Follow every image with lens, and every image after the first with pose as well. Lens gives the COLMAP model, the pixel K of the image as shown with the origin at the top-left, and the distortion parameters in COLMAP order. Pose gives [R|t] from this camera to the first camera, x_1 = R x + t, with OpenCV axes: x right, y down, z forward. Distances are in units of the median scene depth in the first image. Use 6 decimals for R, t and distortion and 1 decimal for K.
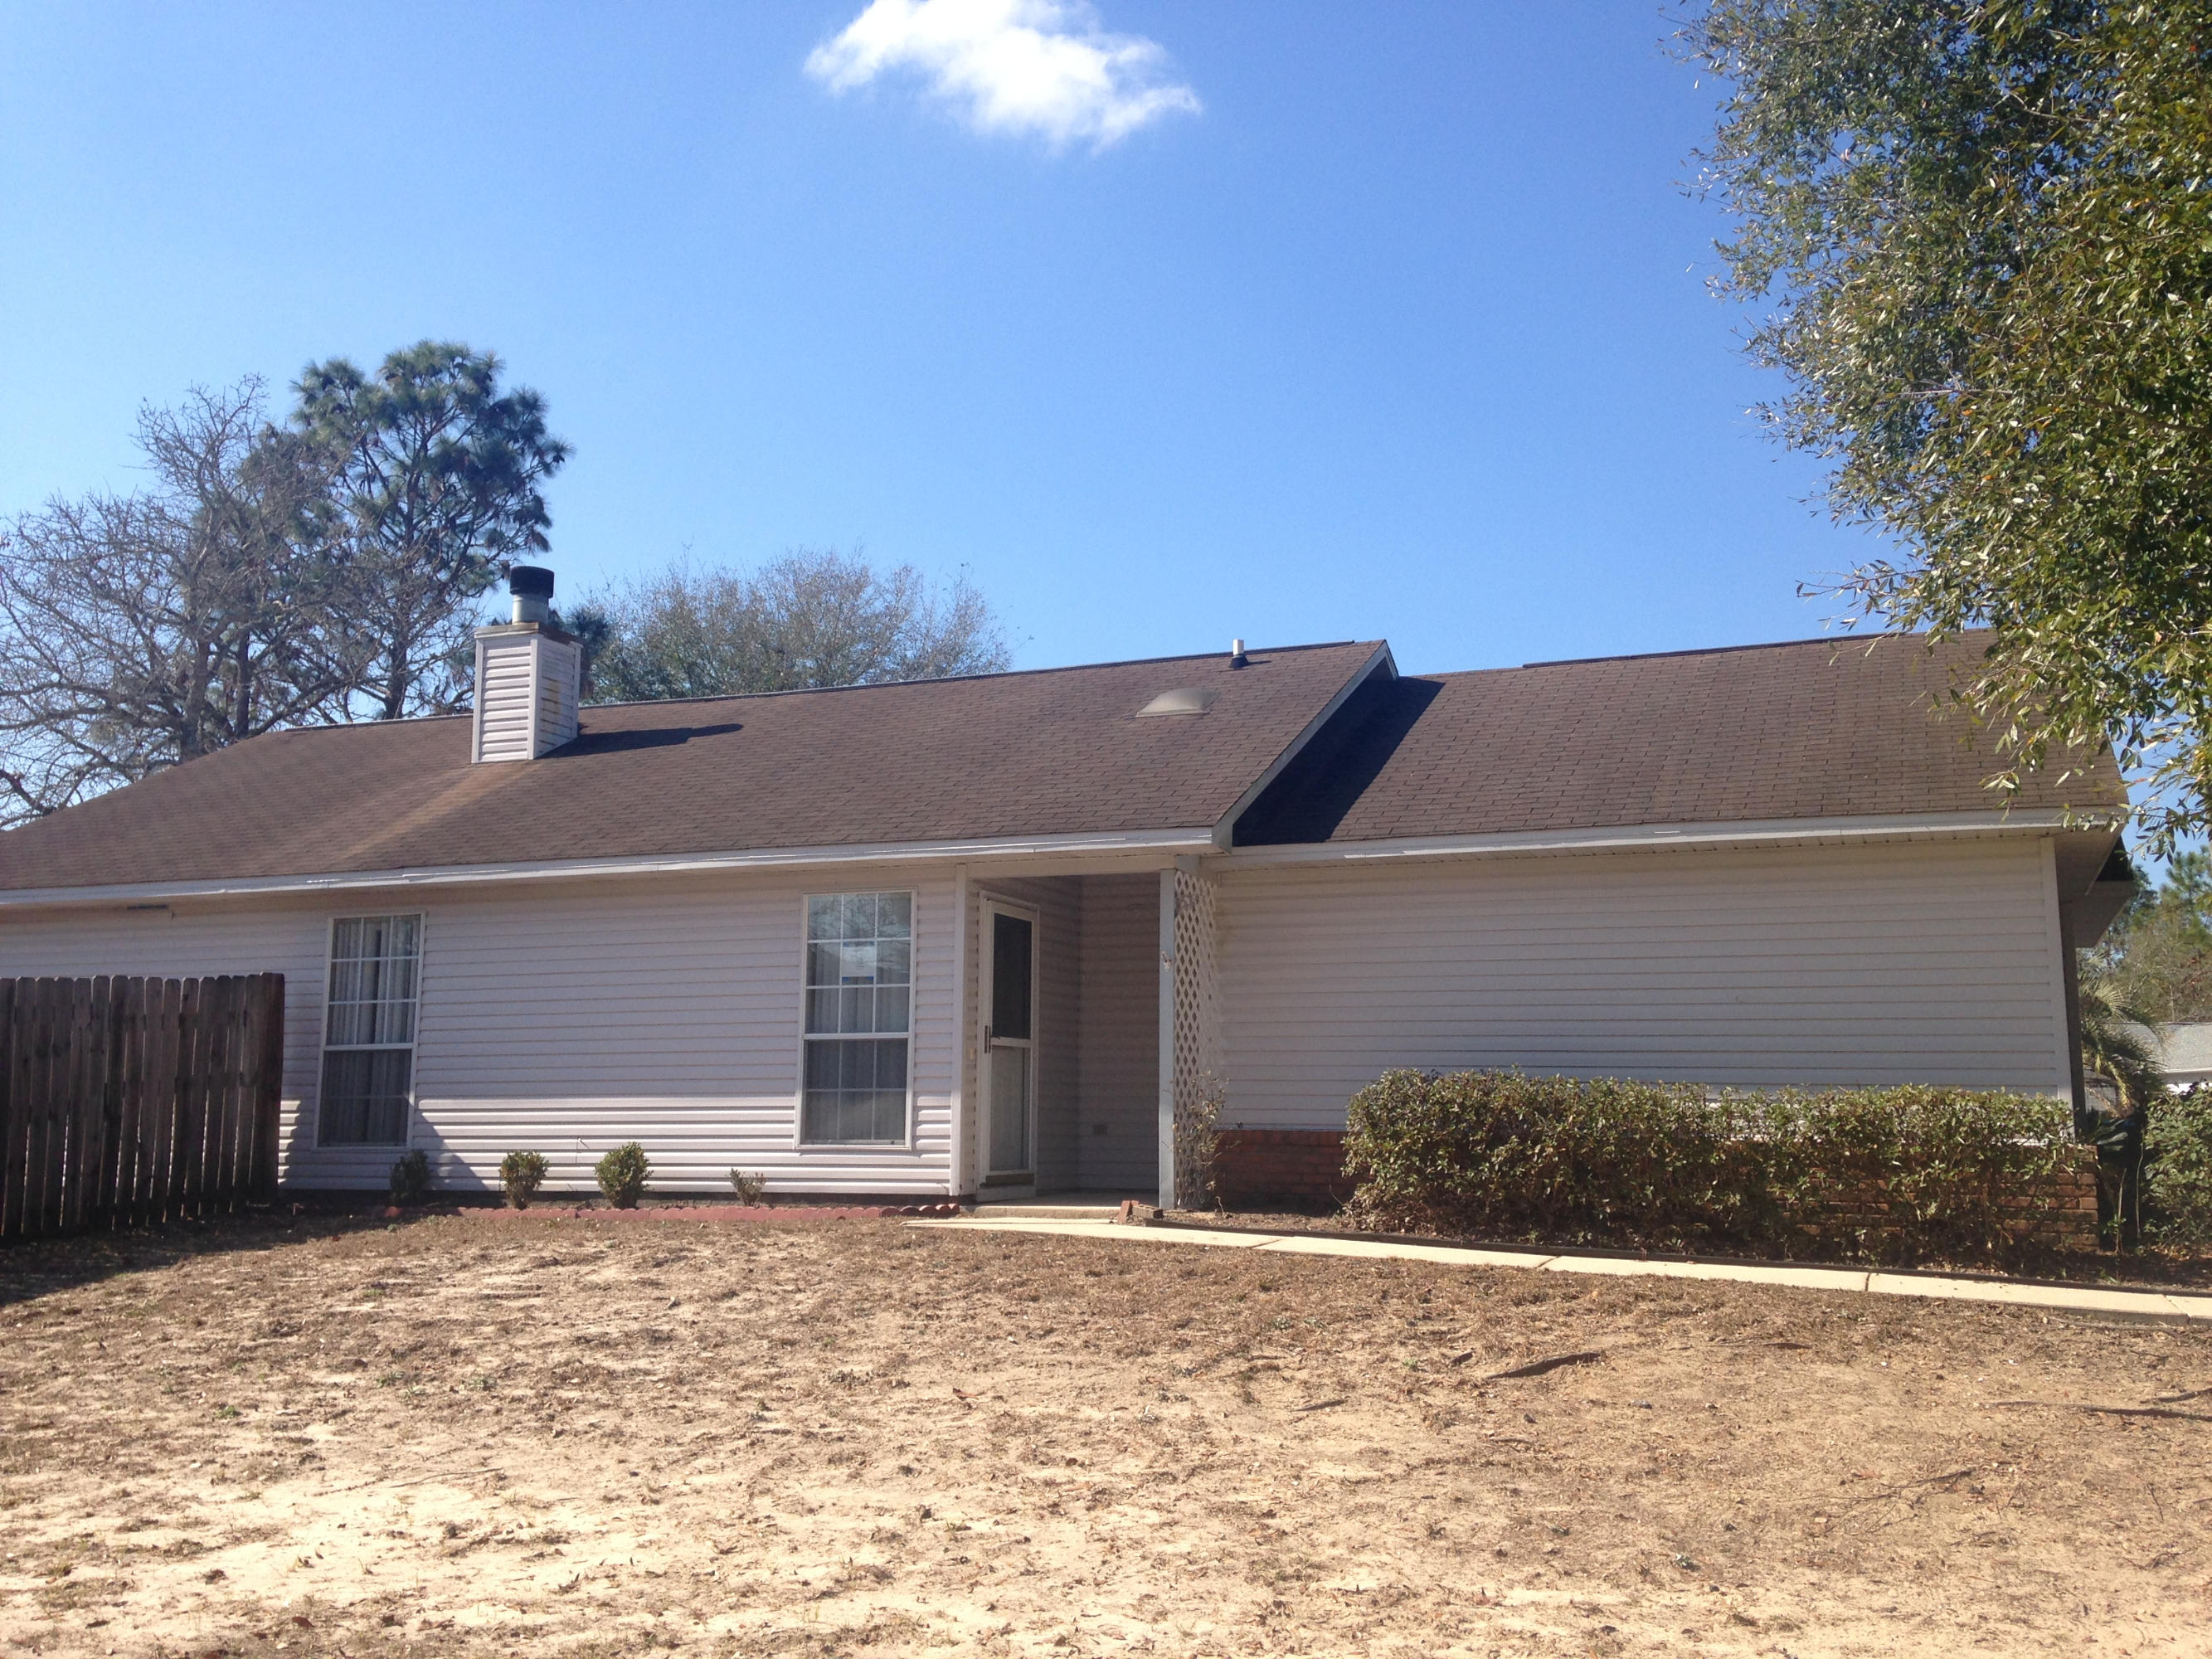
lens RADIAL K [[1978.7, 0, 1105.9], [0, 1978.7, 832.6], [0, 0, 1]] dist [0.084180, -0.017830]
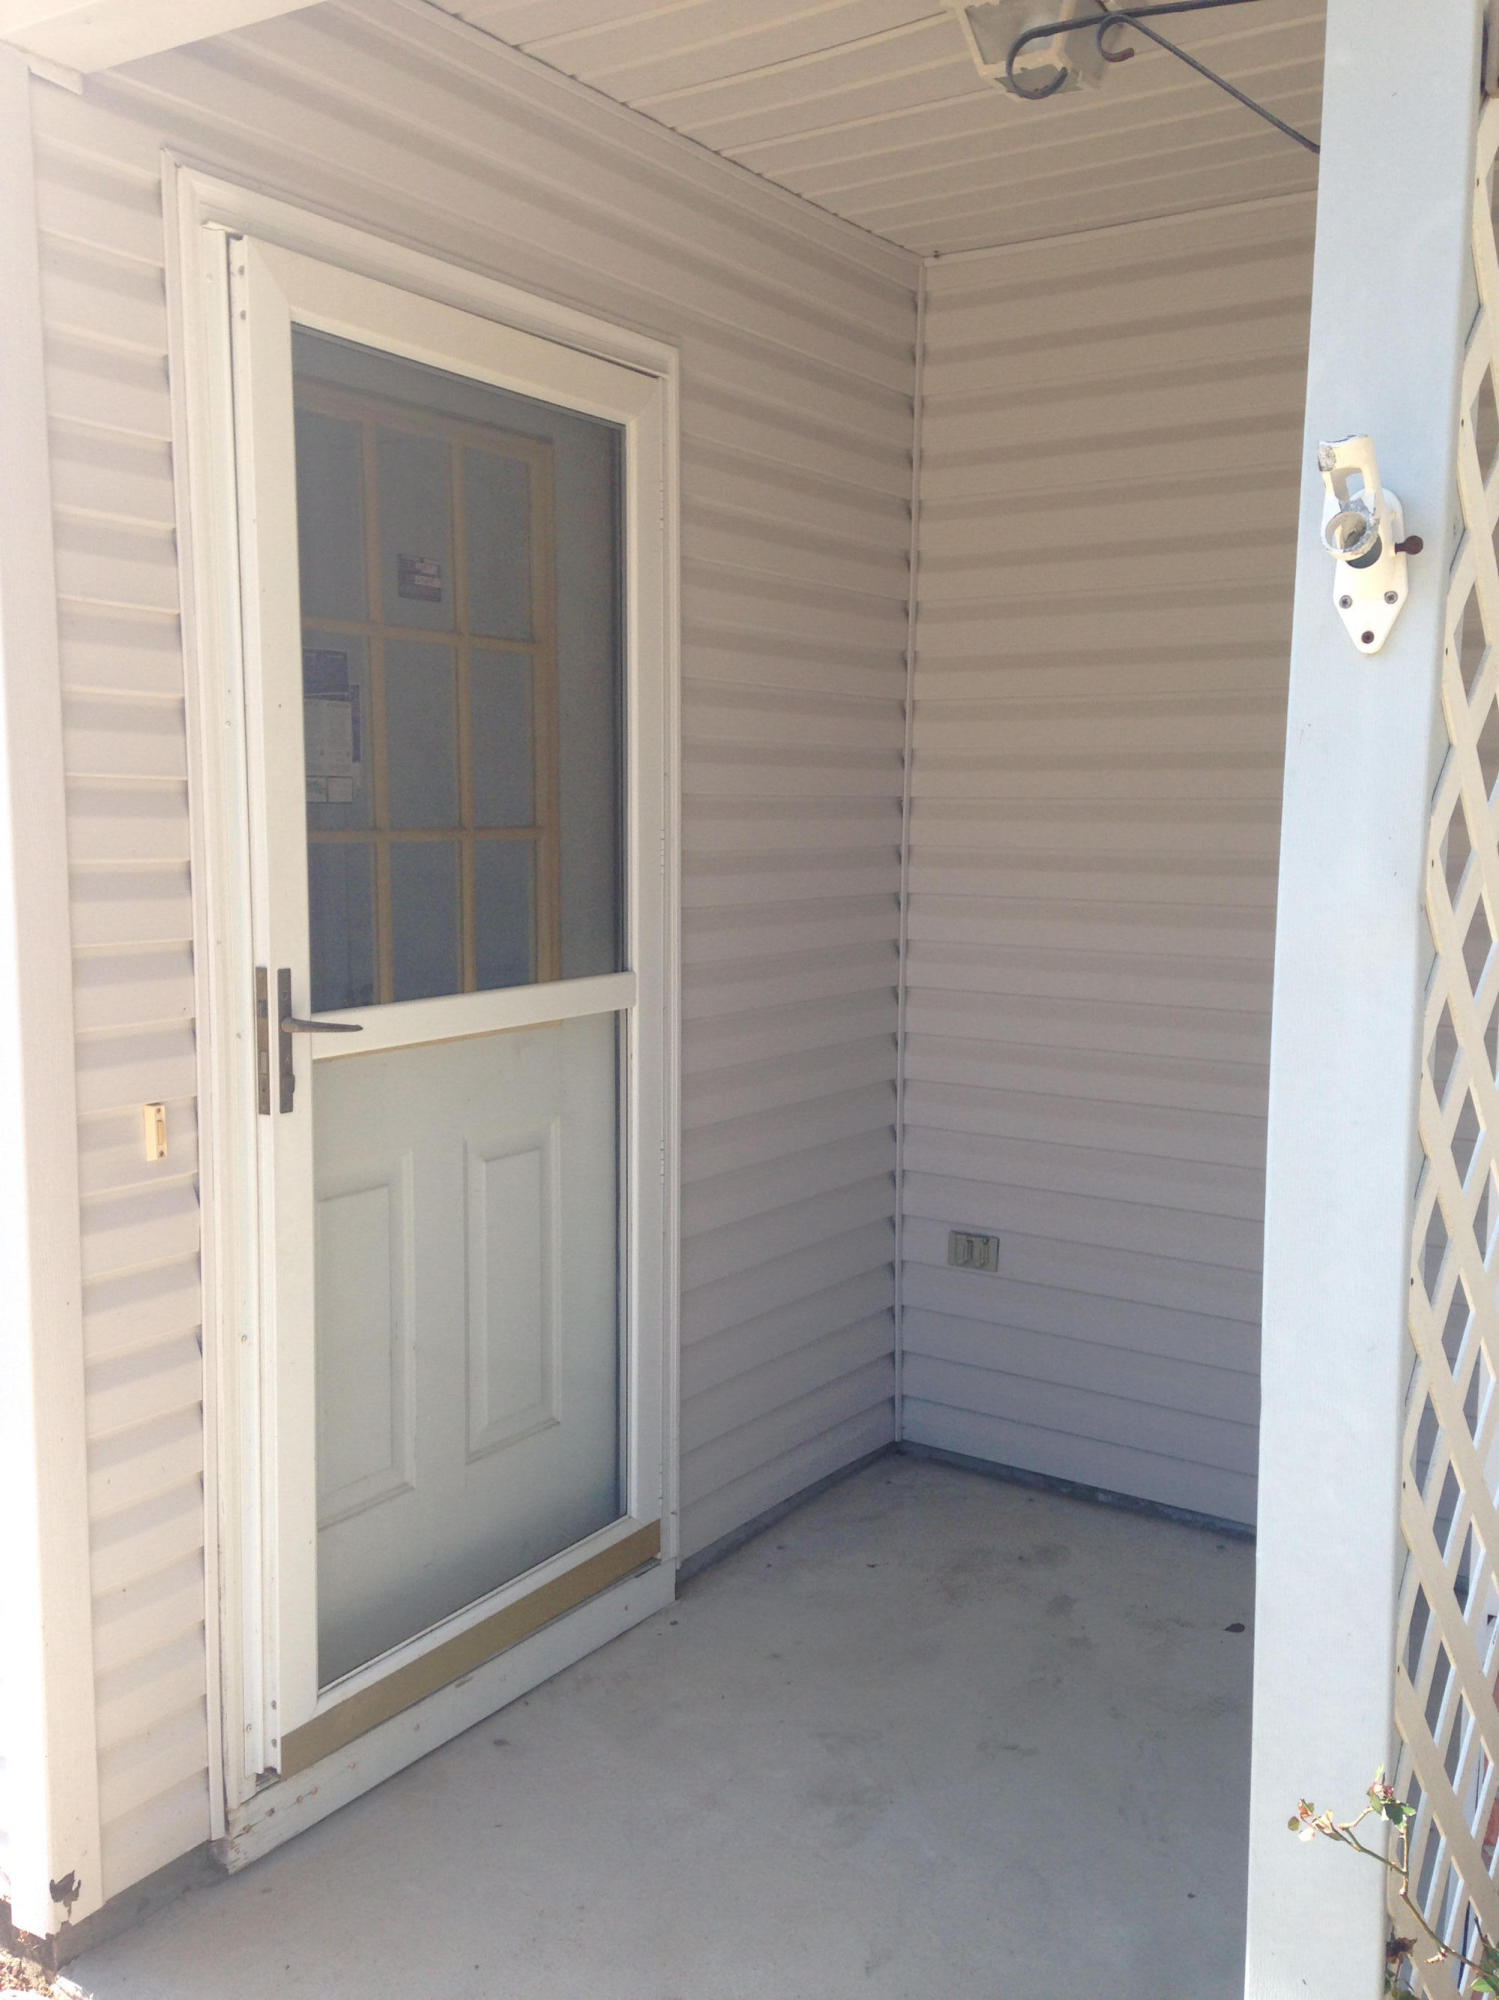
lens RADIAL K [[1788.9, 0, 749.1], [0, 1788.9, 999.1], [0, 0, 1]] dist [0.084180, -0.017830]
pose [[0.979302, 0.018802, -0.201532, 0.017040], [0.034794, 0.965216, 0.259127, 0.058589], [0.199394, -0.260775, 0.944584, 0.850089]]
